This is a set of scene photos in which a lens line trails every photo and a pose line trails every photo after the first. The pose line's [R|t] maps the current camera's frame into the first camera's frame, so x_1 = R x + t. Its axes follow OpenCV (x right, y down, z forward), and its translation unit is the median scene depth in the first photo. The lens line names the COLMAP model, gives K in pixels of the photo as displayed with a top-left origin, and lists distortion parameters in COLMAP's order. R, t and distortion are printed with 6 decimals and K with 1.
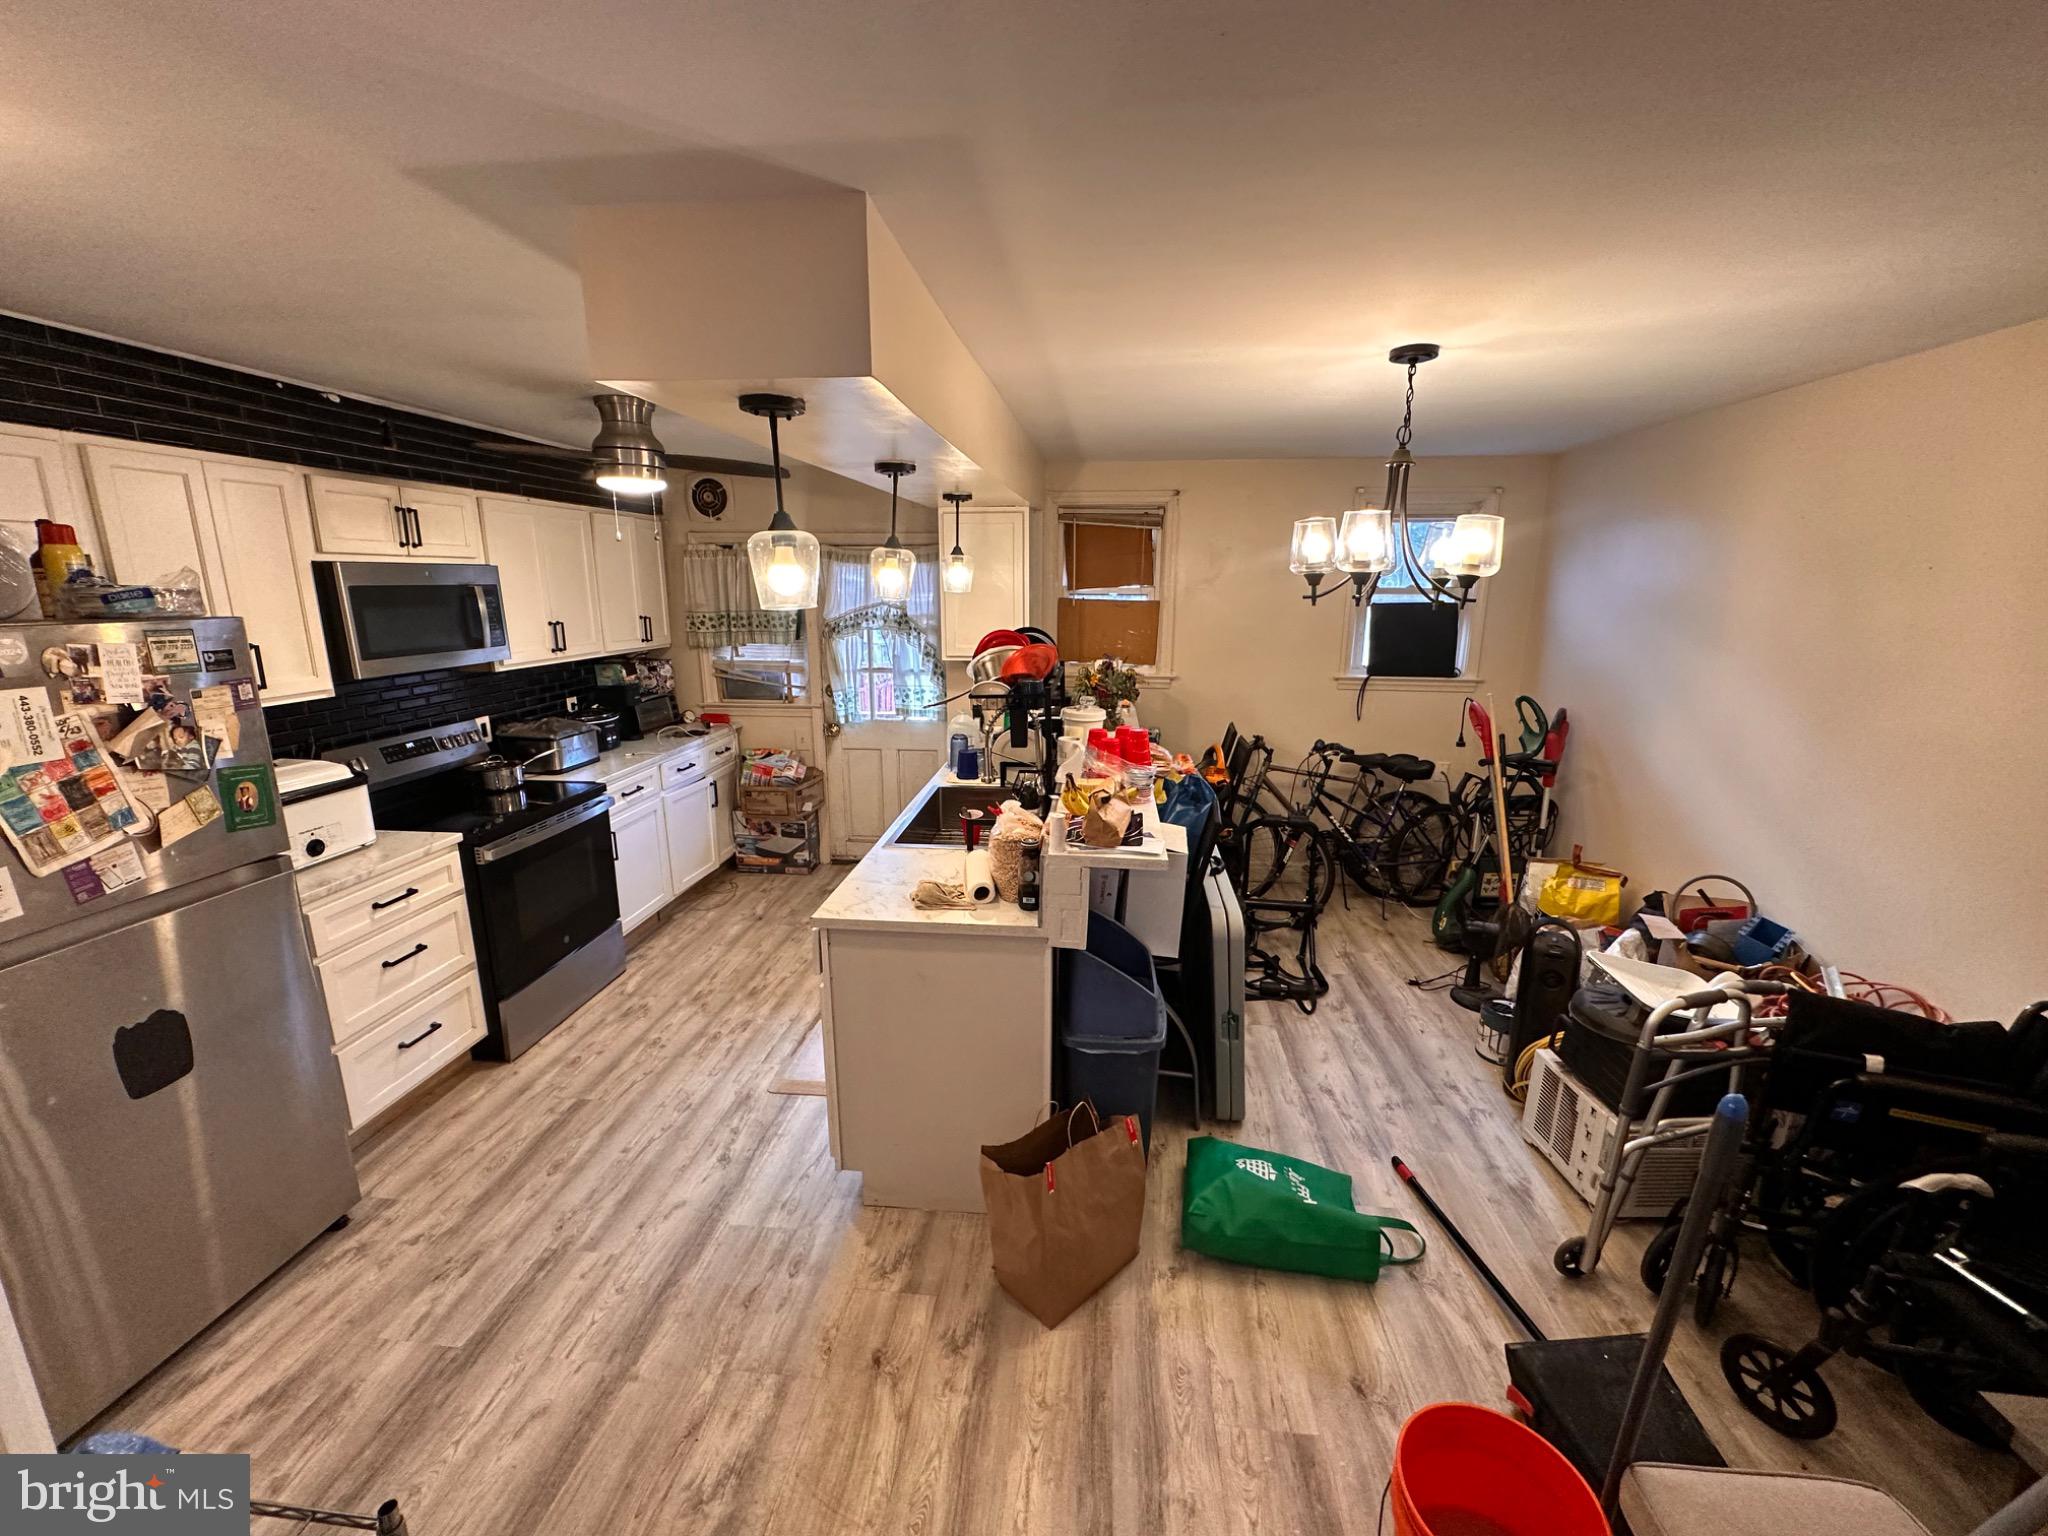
lens RADIAL K [[822.6, 0, 1027.6], [0, 822.6, 769.5], [0, 0, 1]] dist [-0.001423, 0.000108]
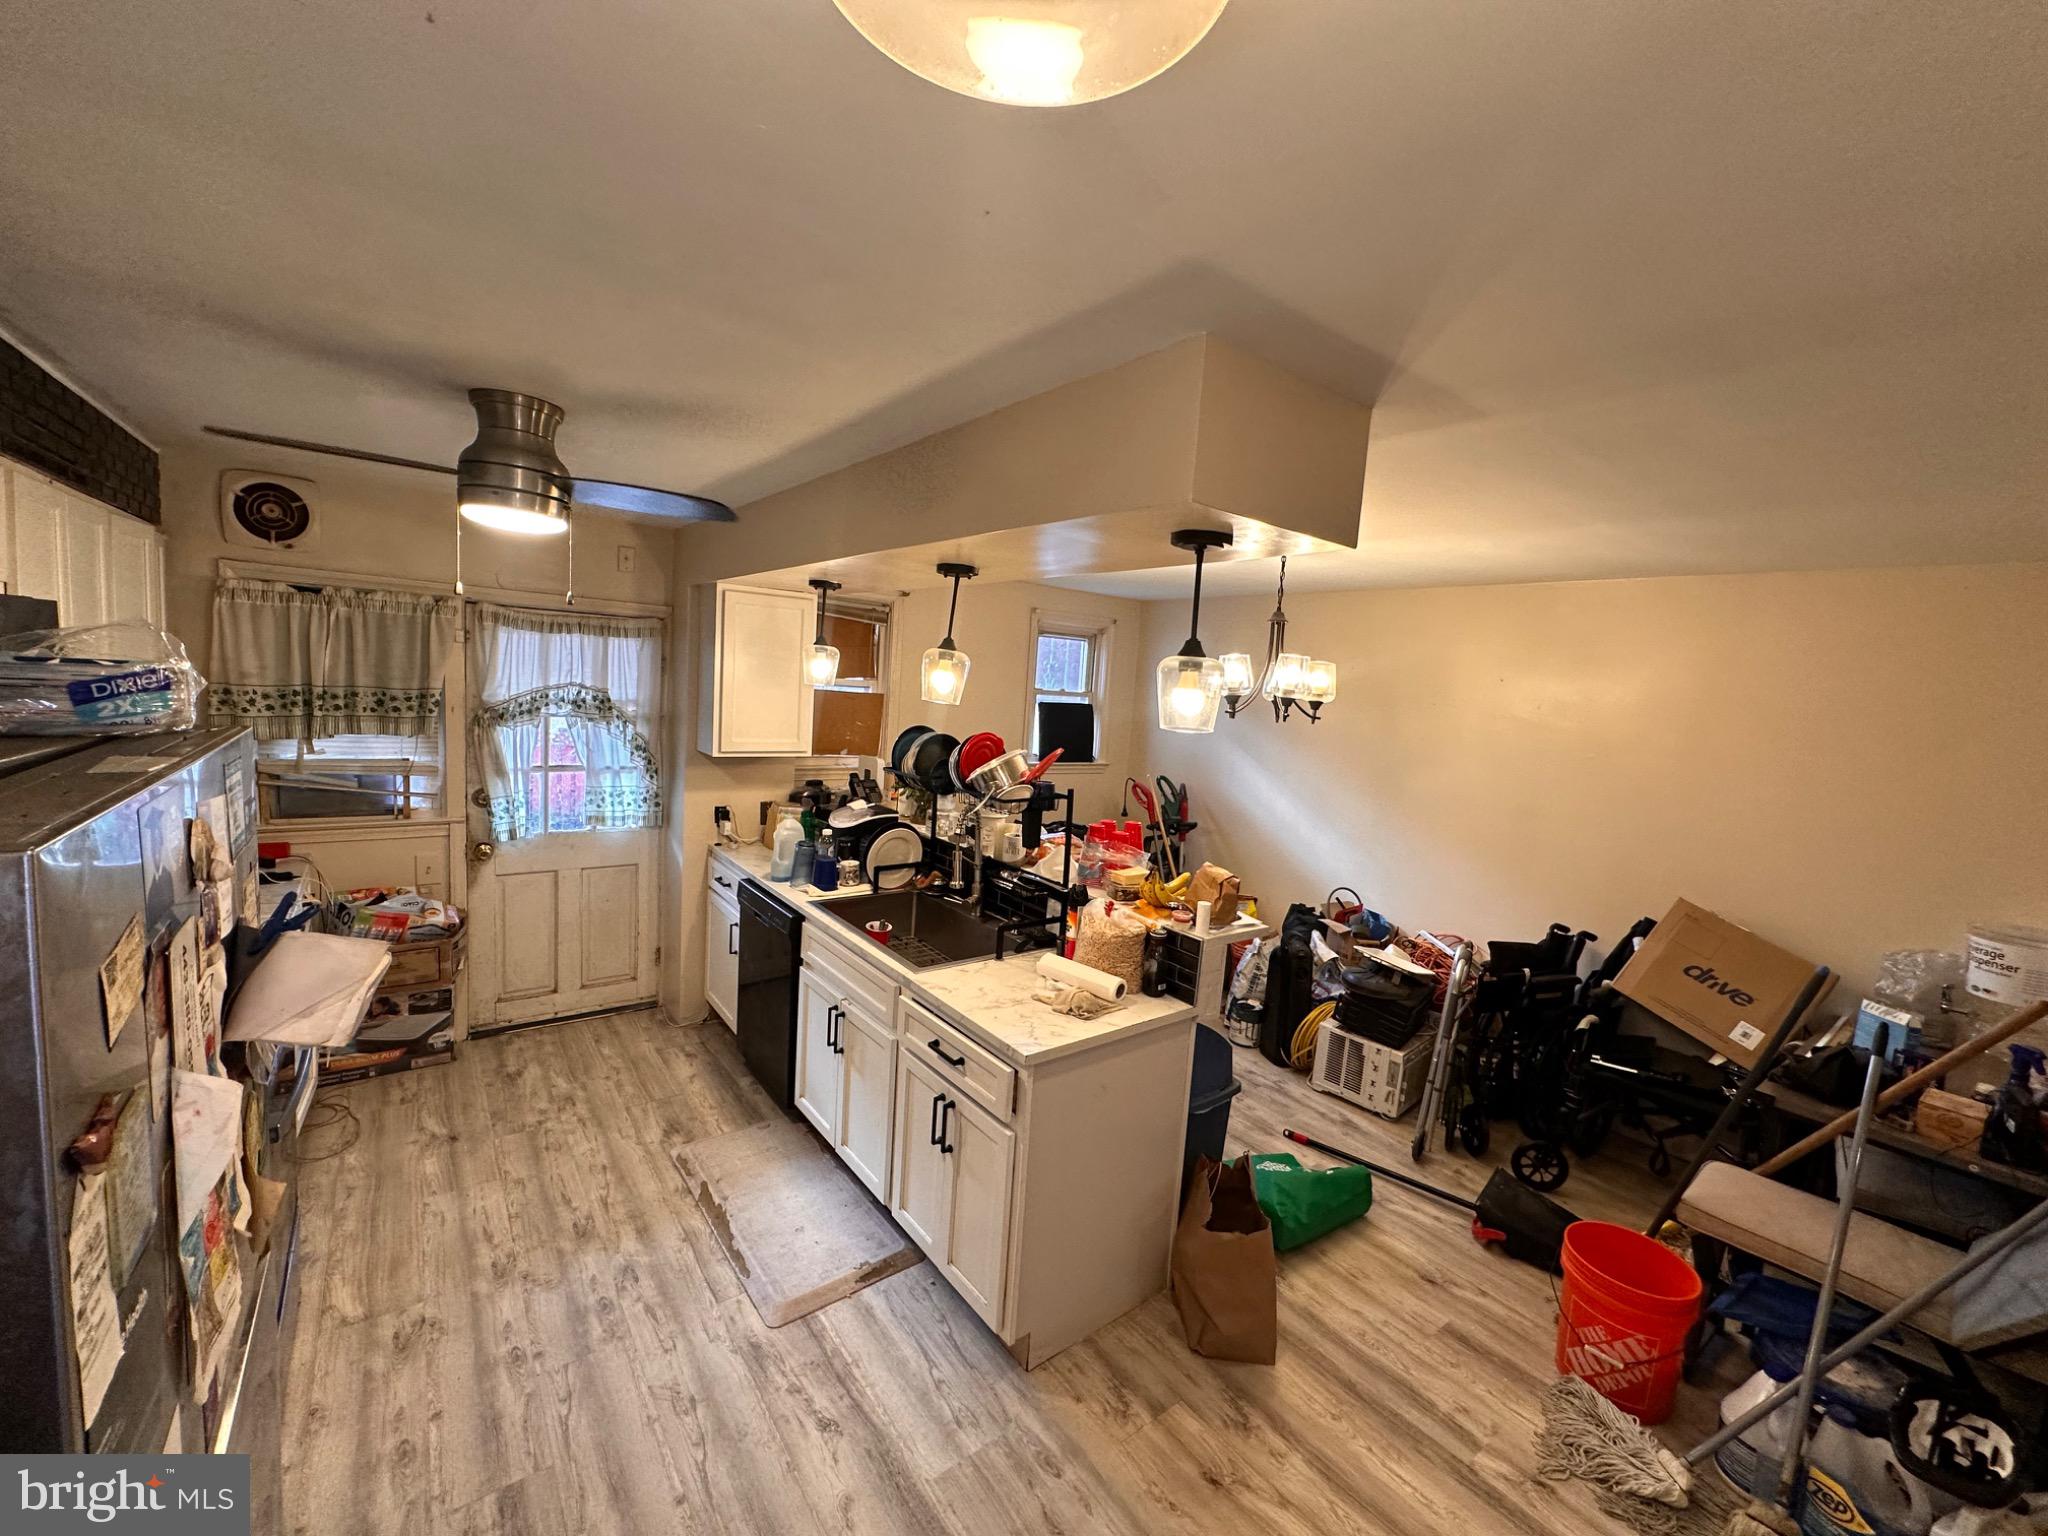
lens RADIAL K [[822.6, 0, 1027.6], [0, 822.6, 769.5], [0, 0, 1]] dist [-0.001423, 0.000108]
pose [[0.726032, -0.028779, 0.687058, -0.530024], [0.090435, 0.994442, -0.053911, -0.051259], [-0.681688, 0.101275, 0.724600, 0.186804]]
